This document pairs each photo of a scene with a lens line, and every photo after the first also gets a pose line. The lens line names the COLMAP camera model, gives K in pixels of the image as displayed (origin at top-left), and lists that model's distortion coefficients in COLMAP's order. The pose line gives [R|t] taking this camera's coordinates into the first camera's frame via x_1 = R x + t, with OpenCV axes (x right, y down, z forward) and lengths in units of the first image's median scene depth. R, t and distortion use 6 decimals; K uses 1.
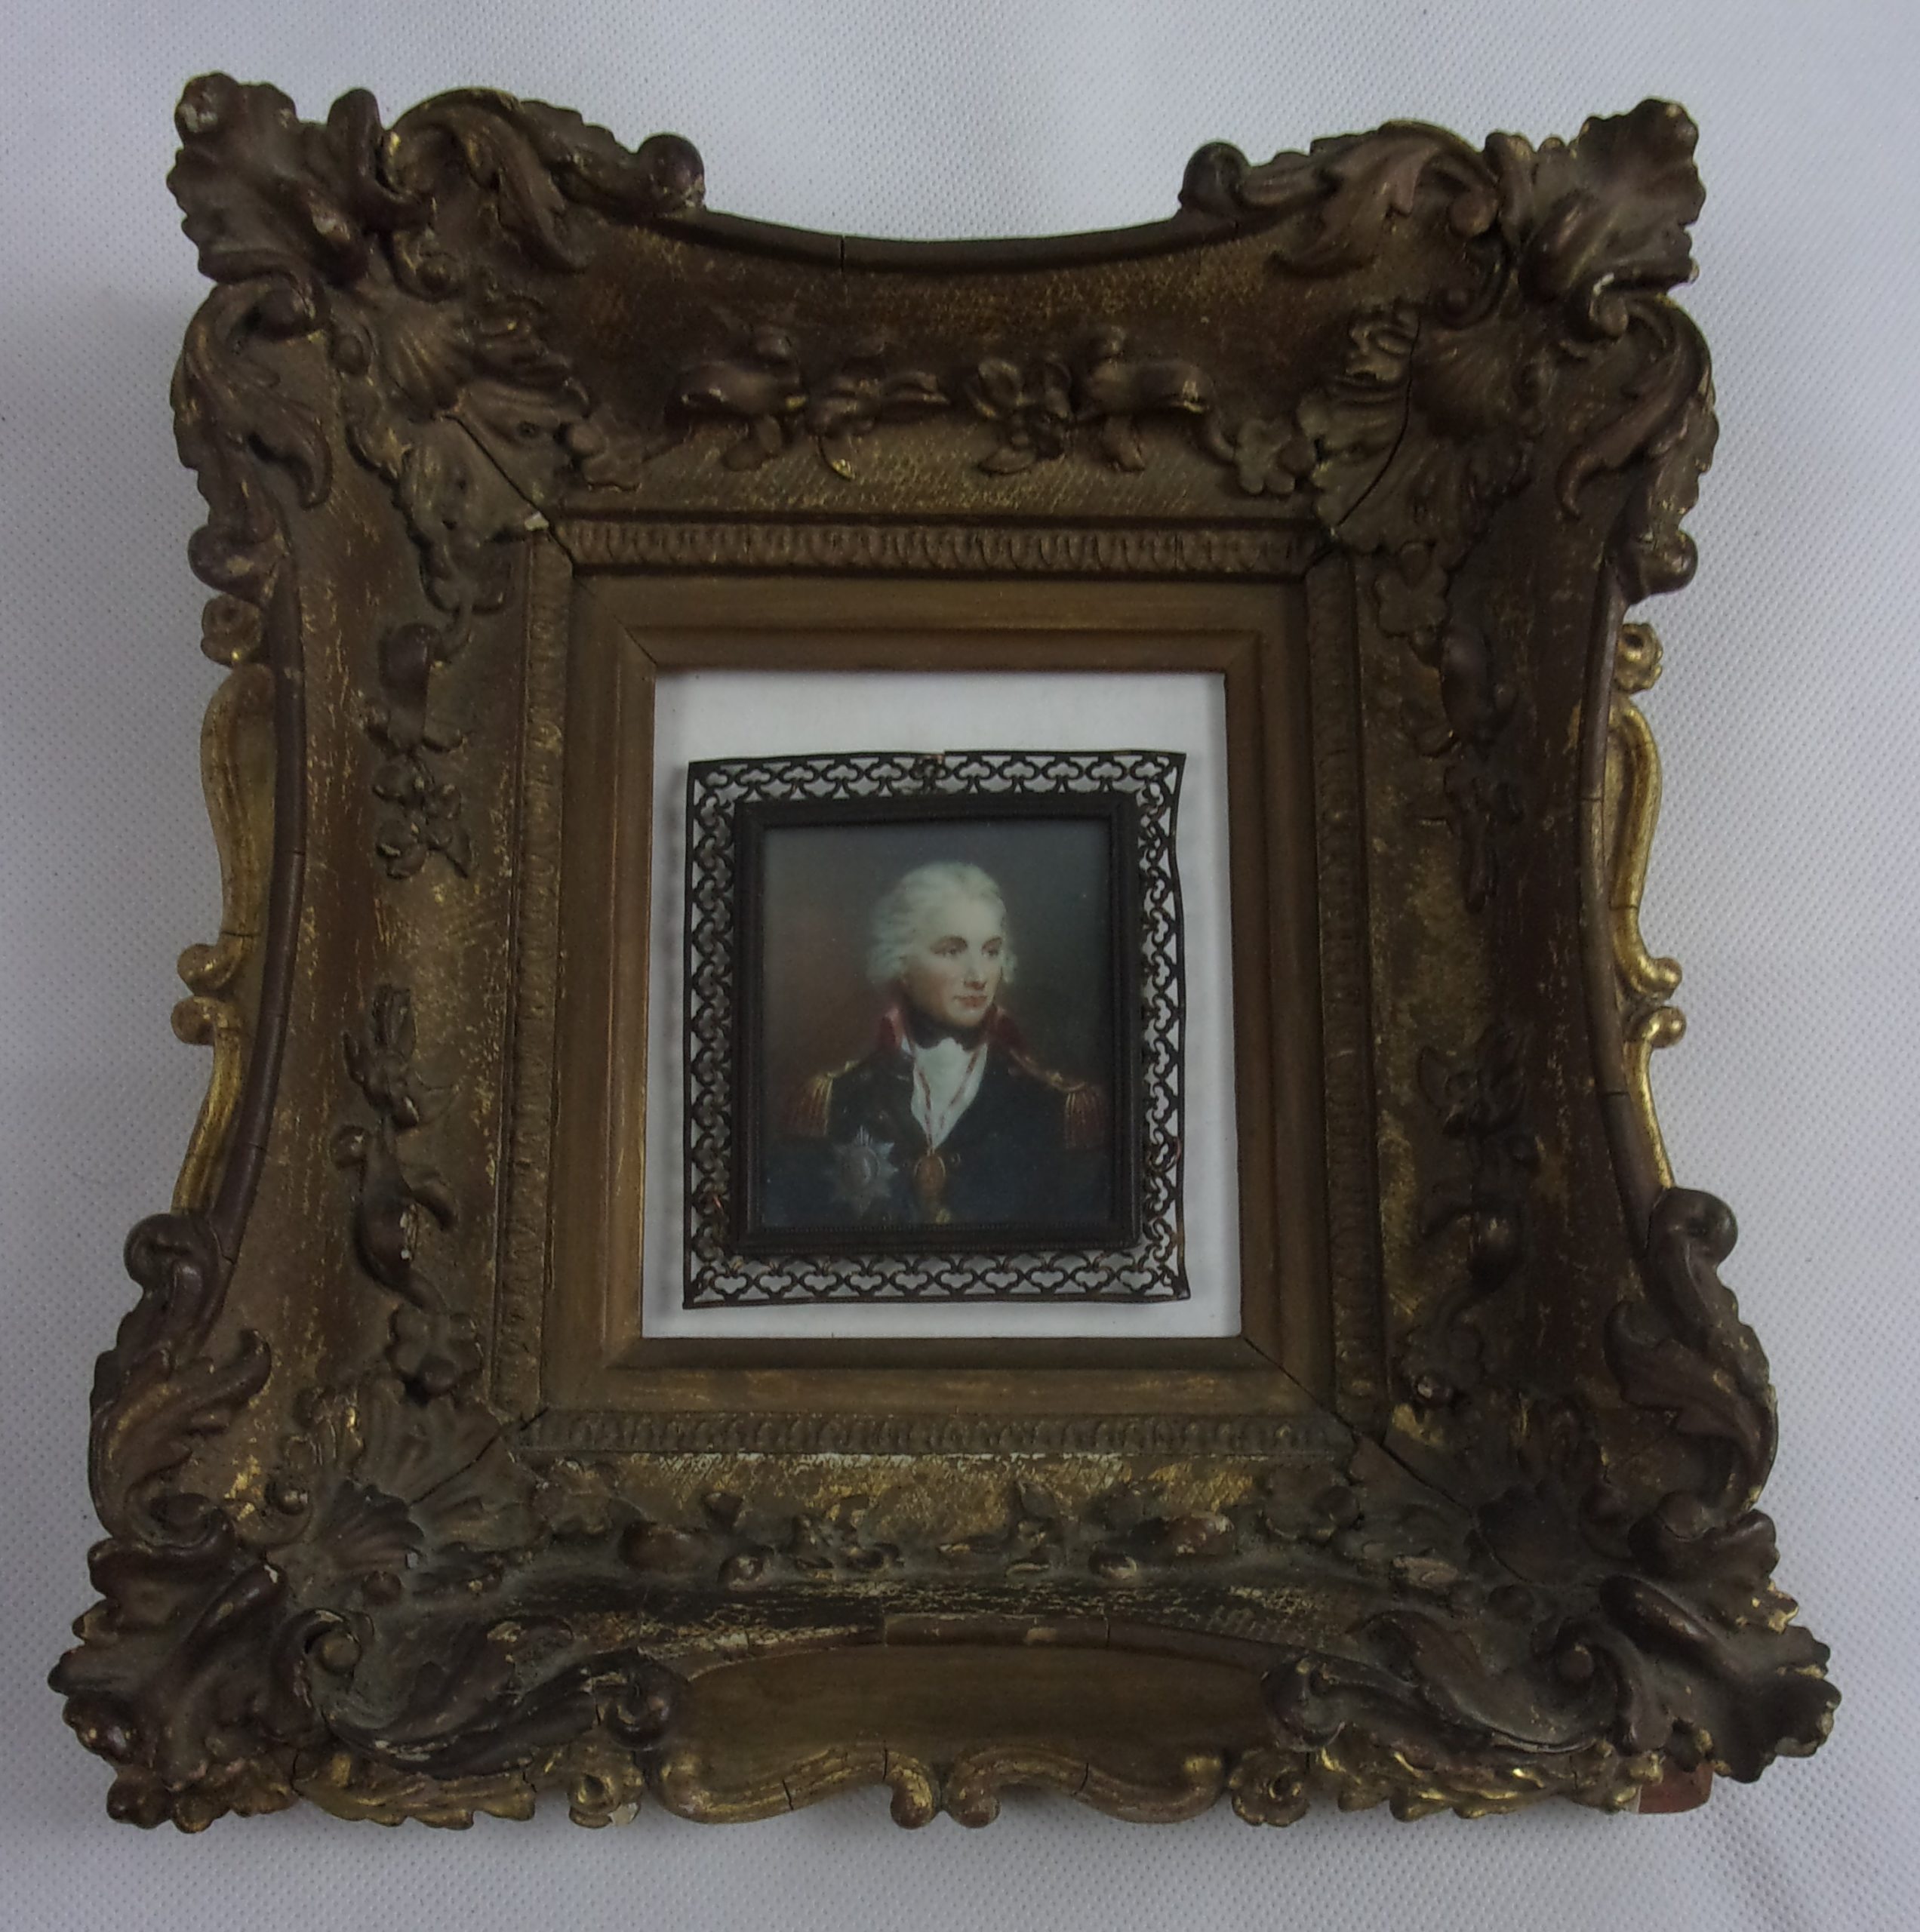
lens RADIAL K [[2688.3, 0, 942.4], [0, 2688.3, 1358.7], [0, 0, 1]] dist [0.032514, 0.000000]
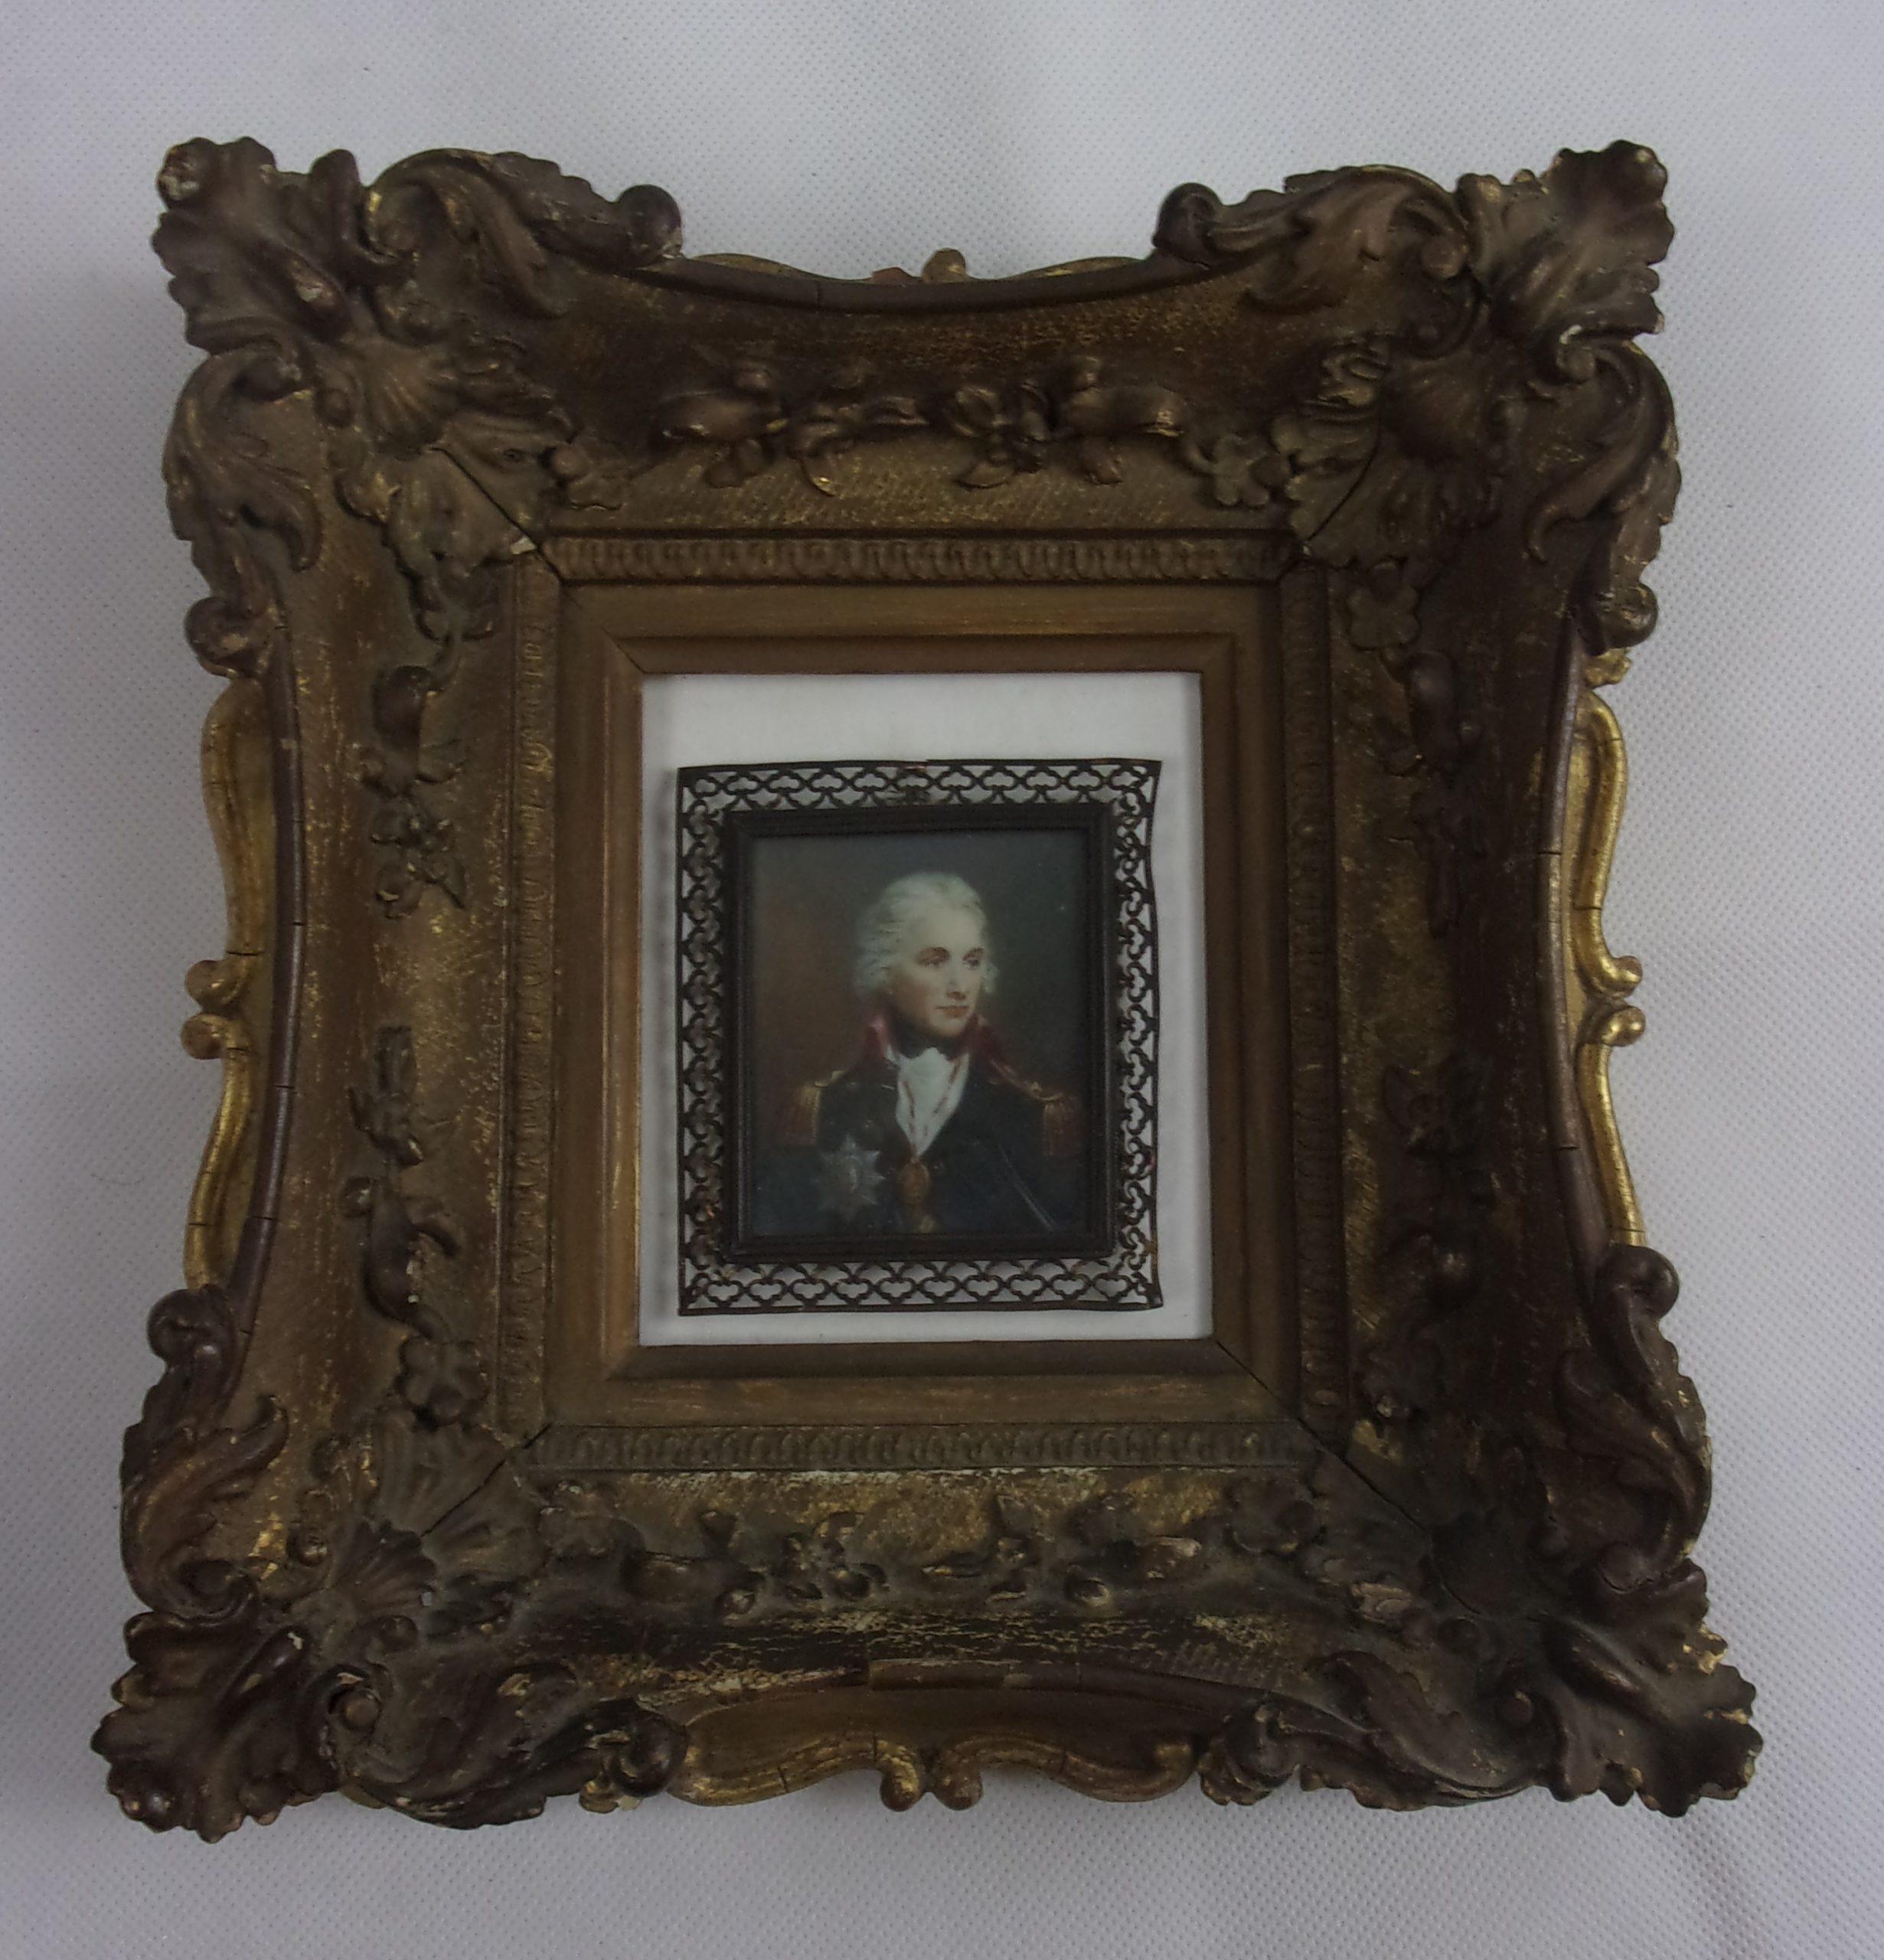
lens RADIAL K [[2741.1, 0, 946.8], [0, 2741.1, 1175.8], [0, 0, 1]] dist [0.040882, 0.000000]
pose [[0.999973, -0.005202, -0.005285, 0.014050], [0.005703, 0.994986, 0.099852, -0.182130], [0.004739, -0.099879, 0.994988, -0.057440]]
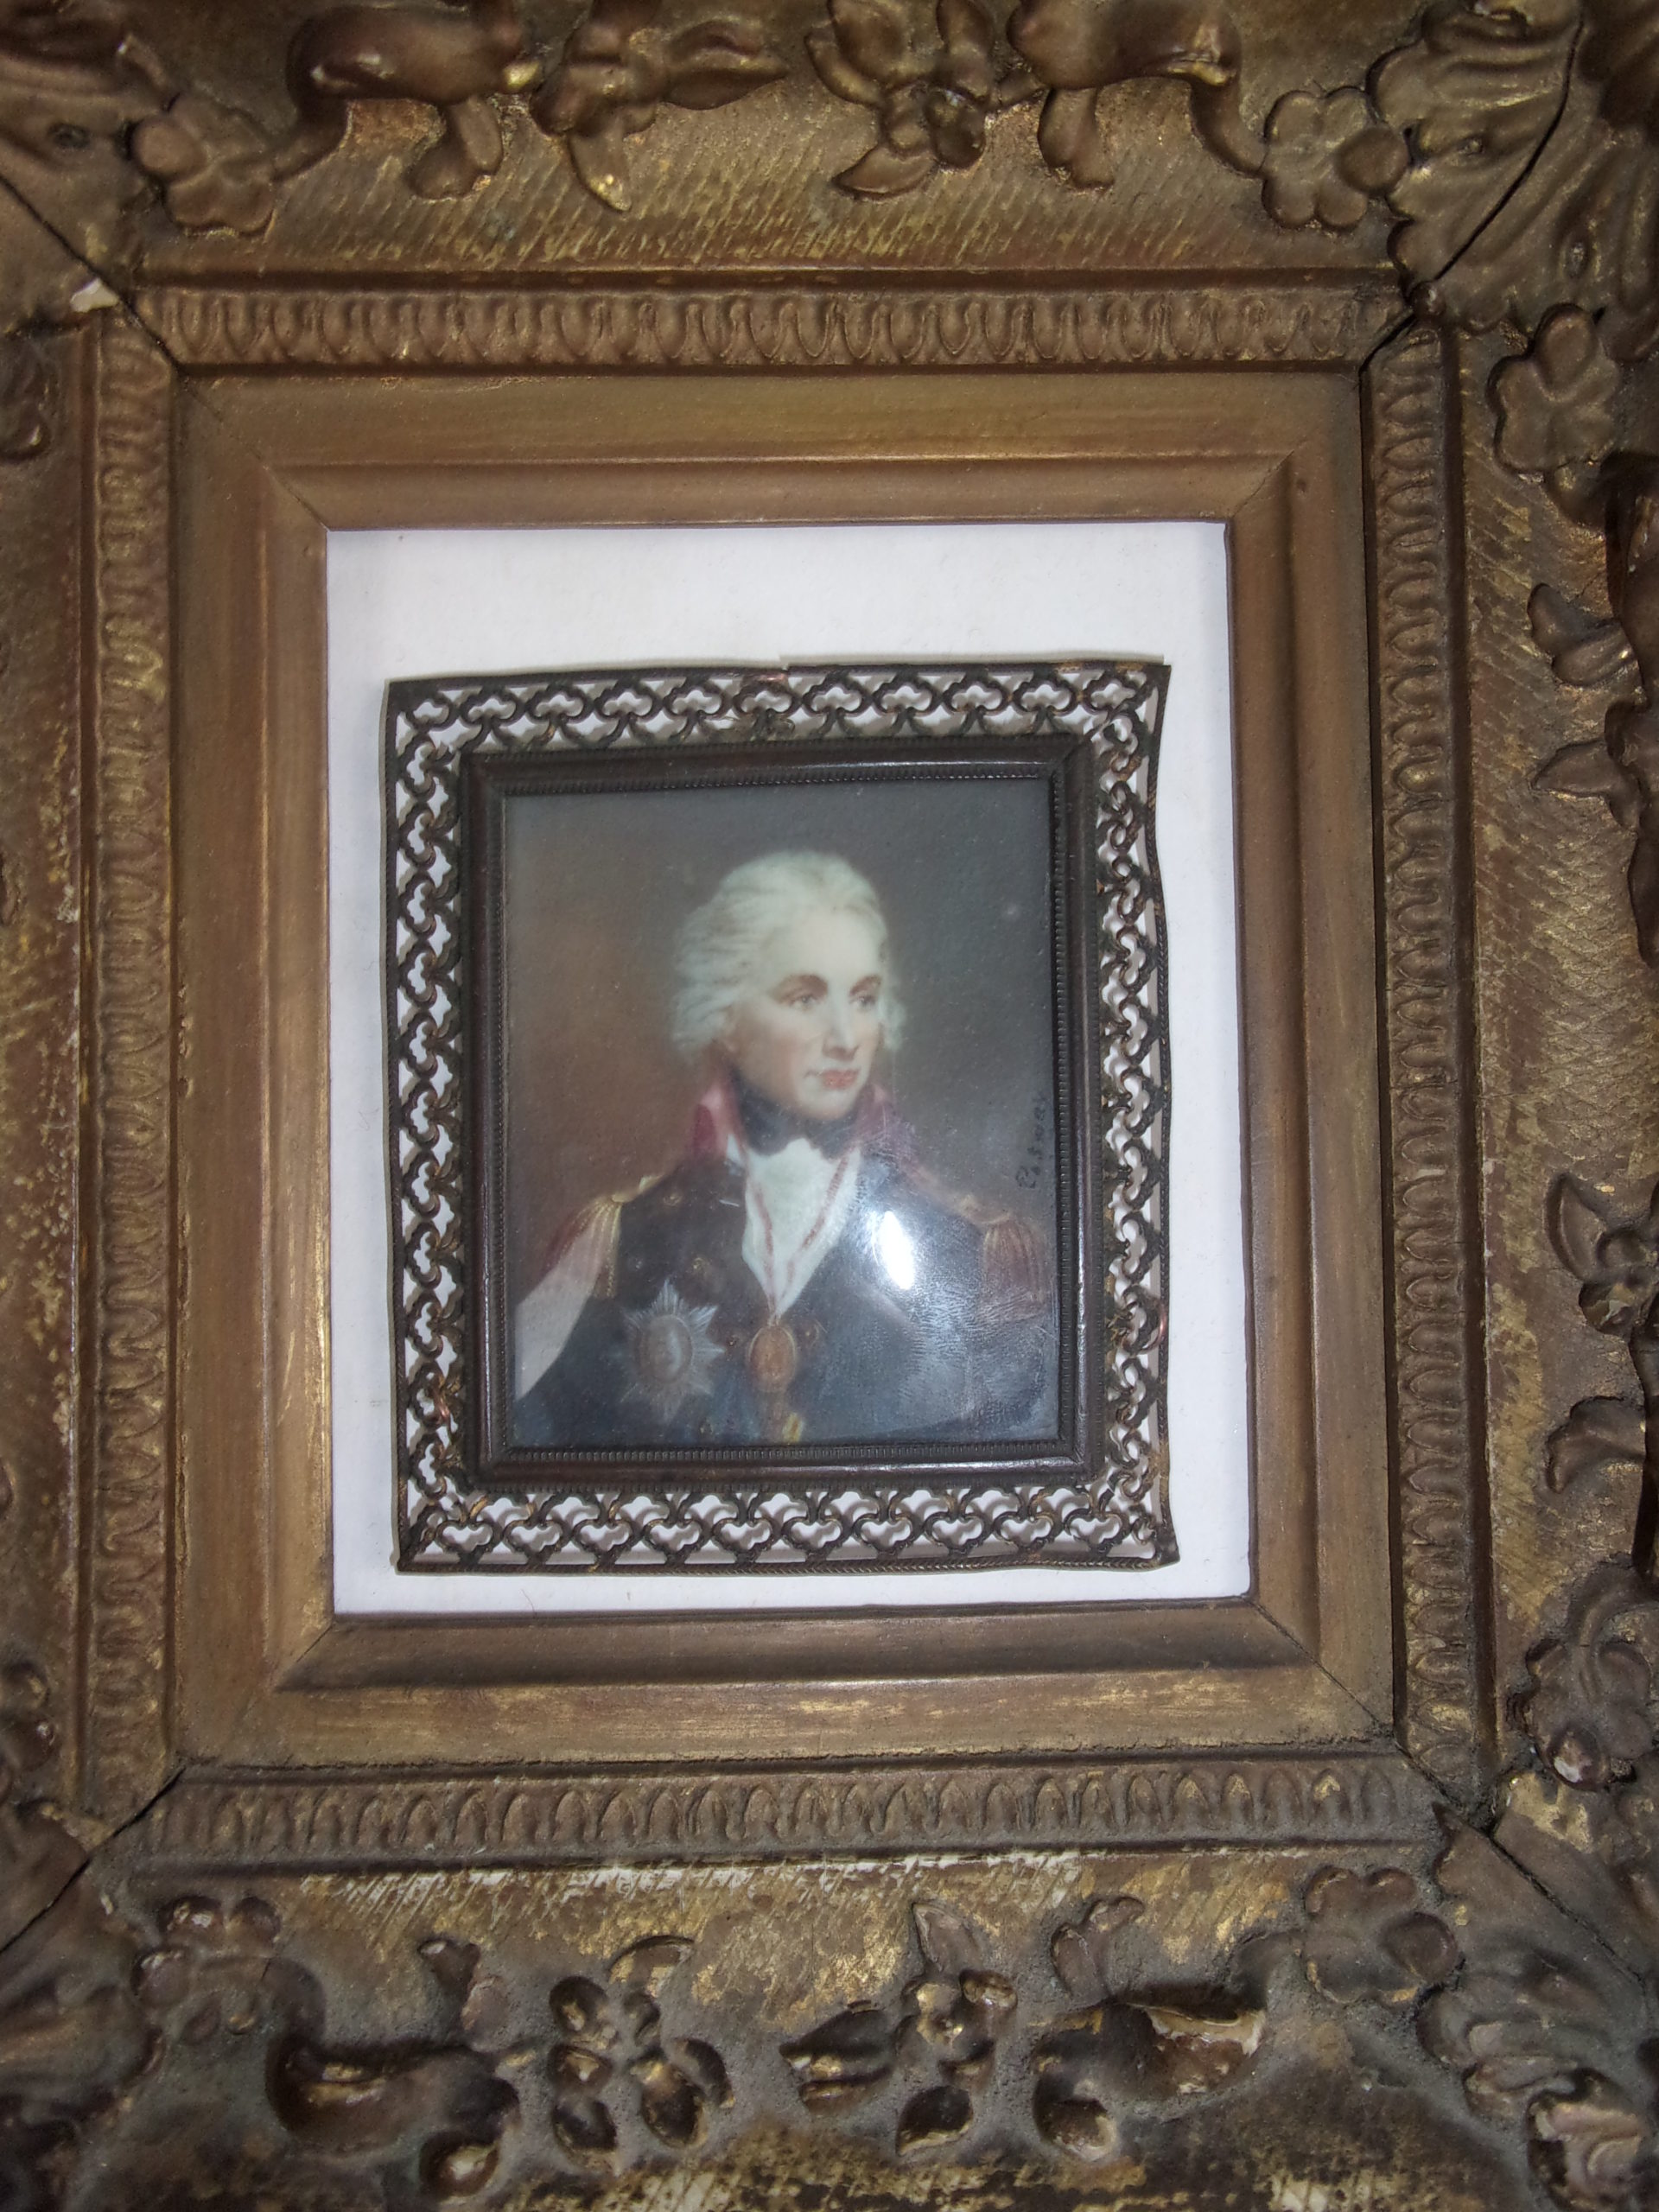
lens RADIAL K [[2040.9, 0, 812.8], [0, 2040.9, 1145.9], [0, 0, 1]] dist [0.014616, 0.000000]
pose [[0.999914, -0.011793, -0.005672, 0.008522], [0.012599, 0.984681, 0.173908, -0.209296], [0.003534, -0.173964, 0.984746, 0.540324]]
